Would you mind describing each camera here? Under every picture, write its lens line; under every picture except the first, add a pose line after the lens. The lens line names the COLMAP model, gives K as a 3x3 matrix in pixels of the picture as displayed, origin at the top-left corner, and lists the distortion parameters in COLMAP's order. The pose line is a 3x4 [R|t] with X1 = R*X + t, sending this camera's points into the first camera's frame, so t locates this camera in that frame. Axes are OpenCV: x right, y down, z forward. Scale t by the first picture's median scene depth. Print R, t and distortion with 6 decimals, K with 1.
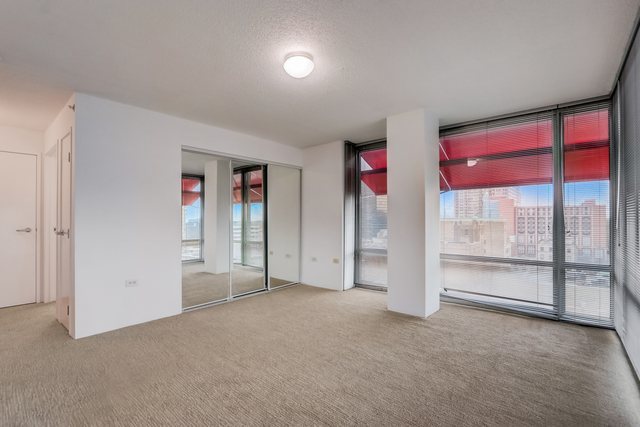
lens RADIAL K [[293.1, 0, 320.0], [0, 293.1, 213.5], [0, 0, 1]] dist [-0.000566, 0.000147]
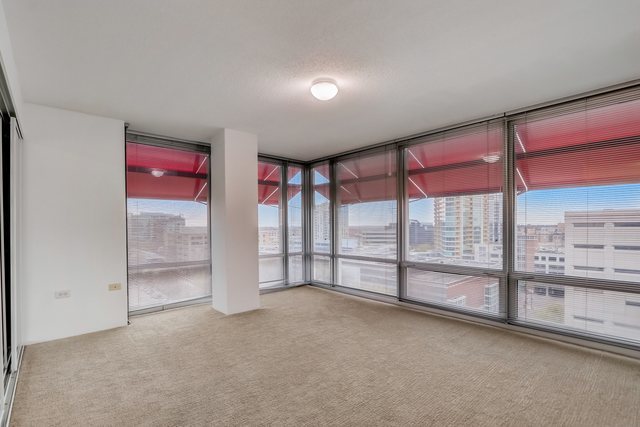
lens RADIAL K [[289.7, 0, 319.0], [0, 289.7, 235.4], [0, 0, 1]] dist [0.000350, 0.000176]
pose [[0.131921, -0.023815, 0.990974, -0.952735], [-0.016519, 0.999520, 0.026219, 0.016615], [-0.991123, -0.019829, 0.131464, 0.709032]]
